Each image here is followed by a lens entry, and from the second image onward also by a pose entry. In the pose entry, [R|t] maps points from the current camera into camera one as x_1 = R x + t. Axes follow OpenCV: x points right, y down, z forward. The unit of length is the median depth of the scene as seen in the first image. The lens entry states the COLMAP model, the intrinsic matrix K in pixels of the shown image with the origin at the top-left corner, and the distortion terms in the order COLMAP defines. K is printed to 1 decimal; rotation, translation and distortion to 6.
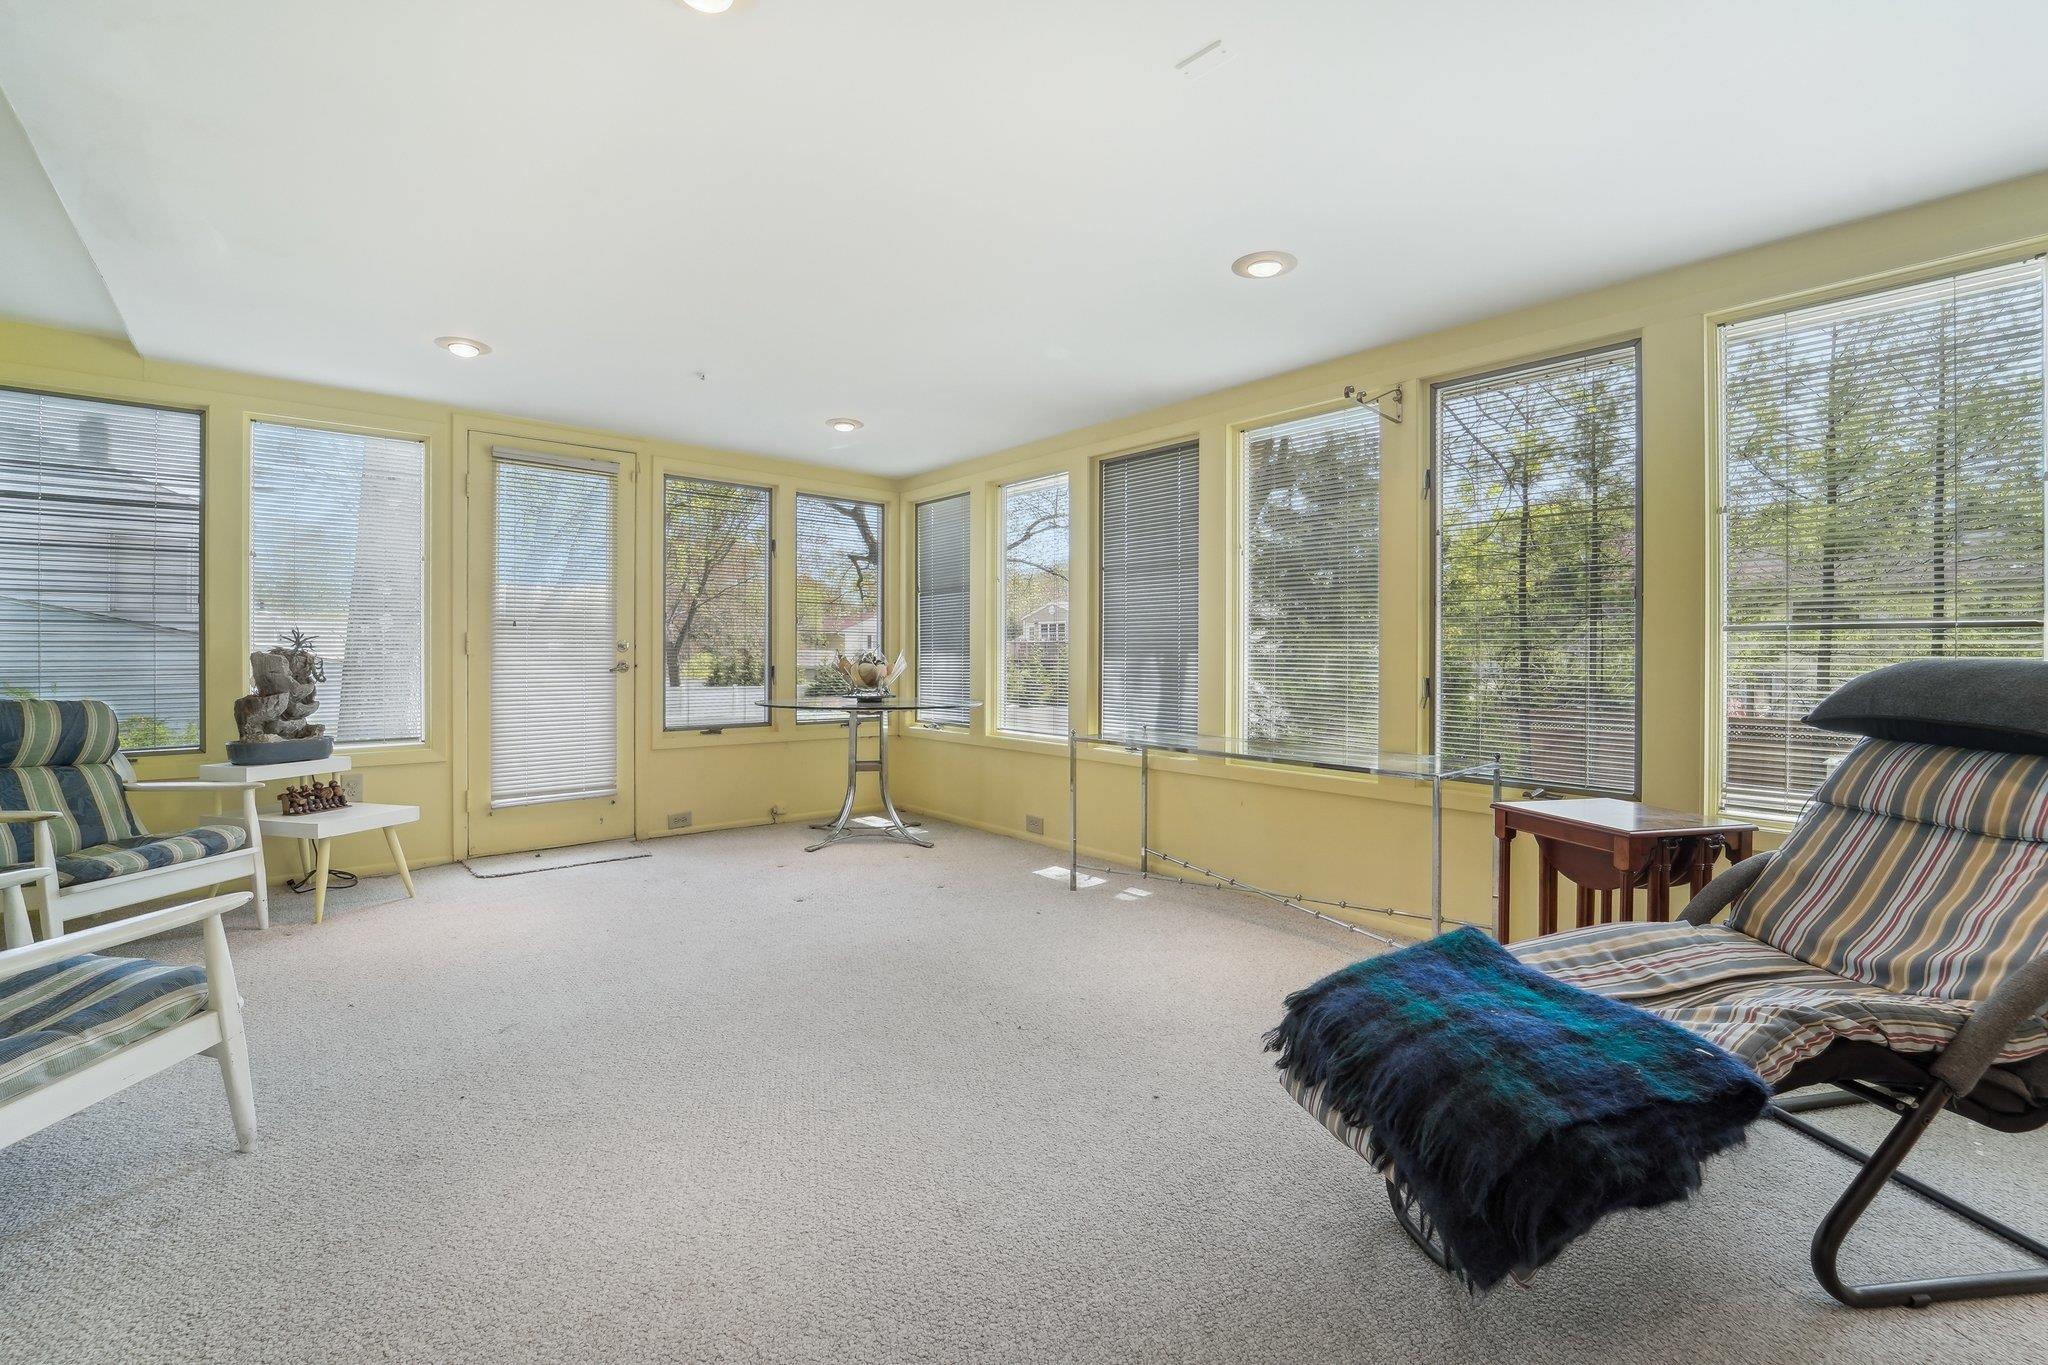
lens RADIAL K [[848.7, 0, 1017.1], [0, 848.7, 663.9], [0, 0, 1]] dist [-0.017015, -0.000409]
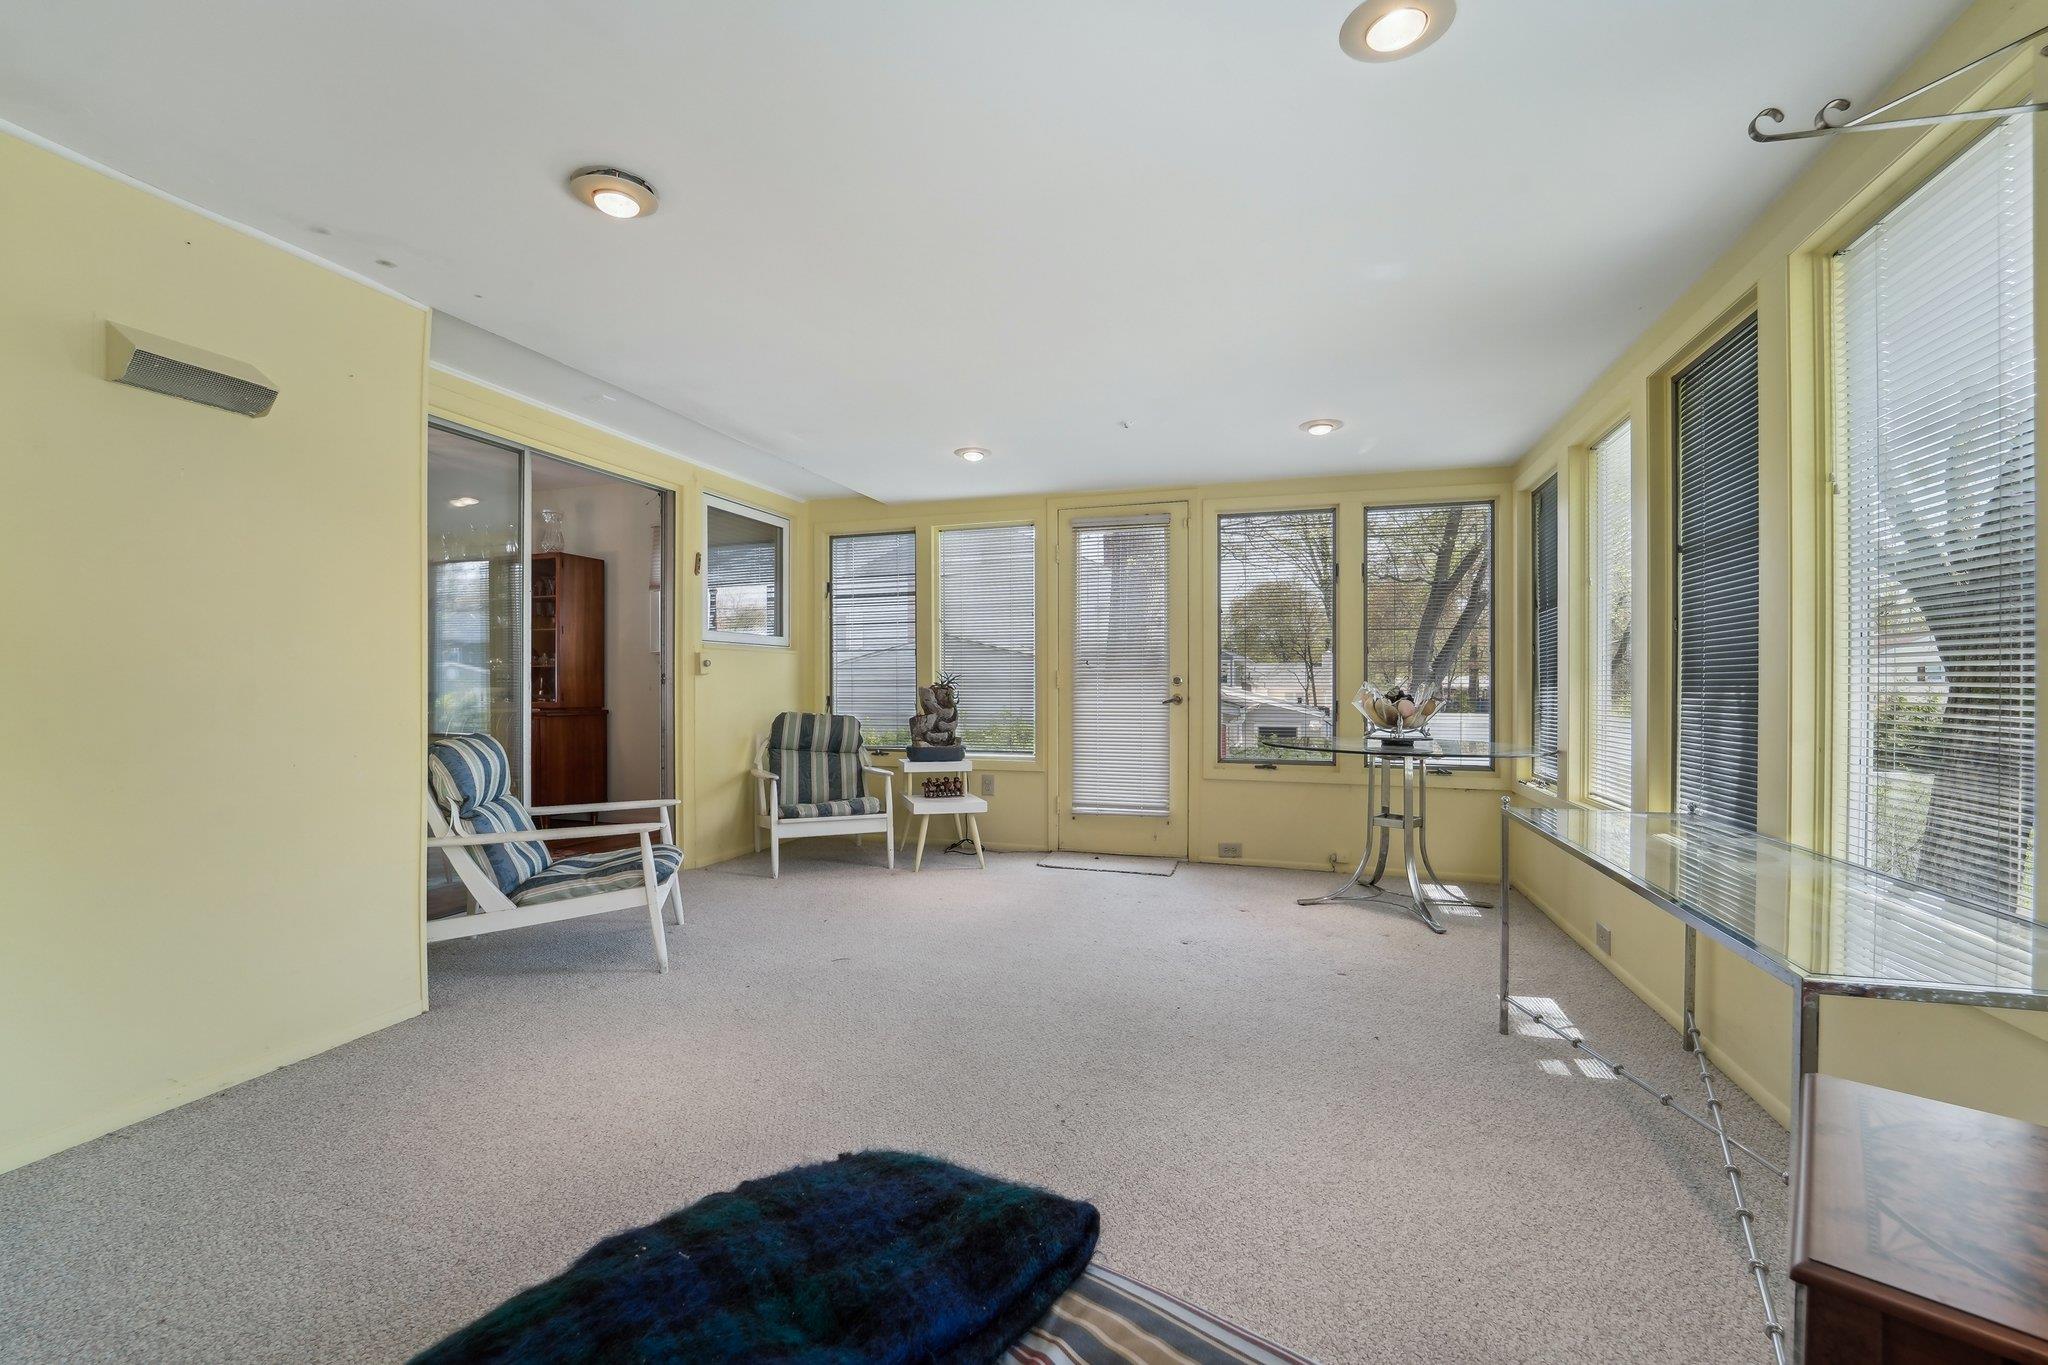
lens RADIAL K [[848.7, 0, 1021.7], [0, 848.7, 690.3], [0, 0, 1]] dist [-0.017015, -0.000409]
pose [[0.531069, 0.000409, -0.847329, 0.460028], [-0.009717, 0.999937, -0.005608, -0.000282], [0.847273, 0.011211, 0.531039, 0.330293]]
